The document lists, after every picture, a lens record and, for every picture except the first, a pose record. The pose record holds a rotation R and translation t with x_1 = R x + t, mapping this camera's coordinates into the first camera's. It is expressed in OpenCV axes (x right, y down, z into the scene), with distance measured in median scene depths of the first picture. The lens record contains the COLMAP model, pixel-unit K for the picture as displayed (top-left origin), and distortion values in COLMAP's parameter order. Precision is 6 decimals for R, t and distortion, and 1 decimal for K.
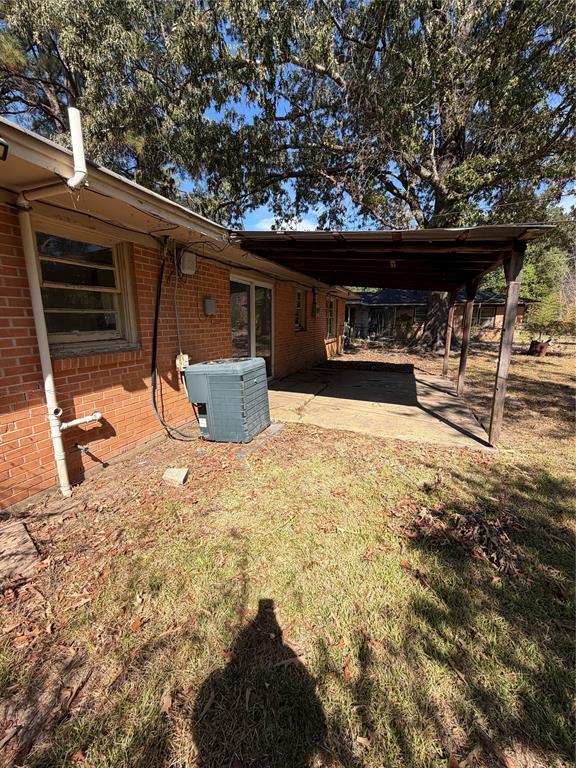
lens RADIAL K [[304.5, 0, 288.0], [0, 304.5, 384.0], [0, 0, 1]] dist [-0.000228, -0.000023]
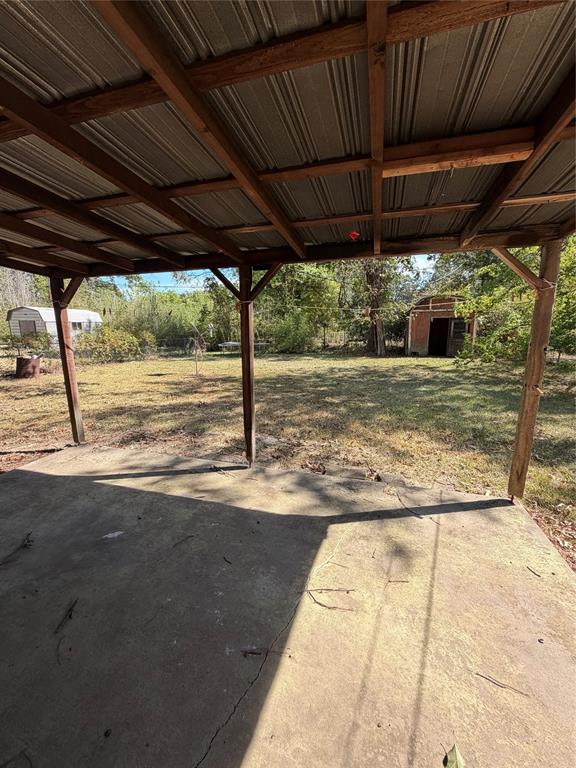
lens RADIAL K [[304.5, 0, 288.0], [0, 304.5, 384.0], [0, 0, 1]] dist [-0.000228, -0.000023]
pose [[-0.085719, -0.186084, 0.978788, 0.014634], [0.210395, 0.956868, 0.200342, -0.257227], [-0.973851, 0.223105, -0.042871, 1.118828]]
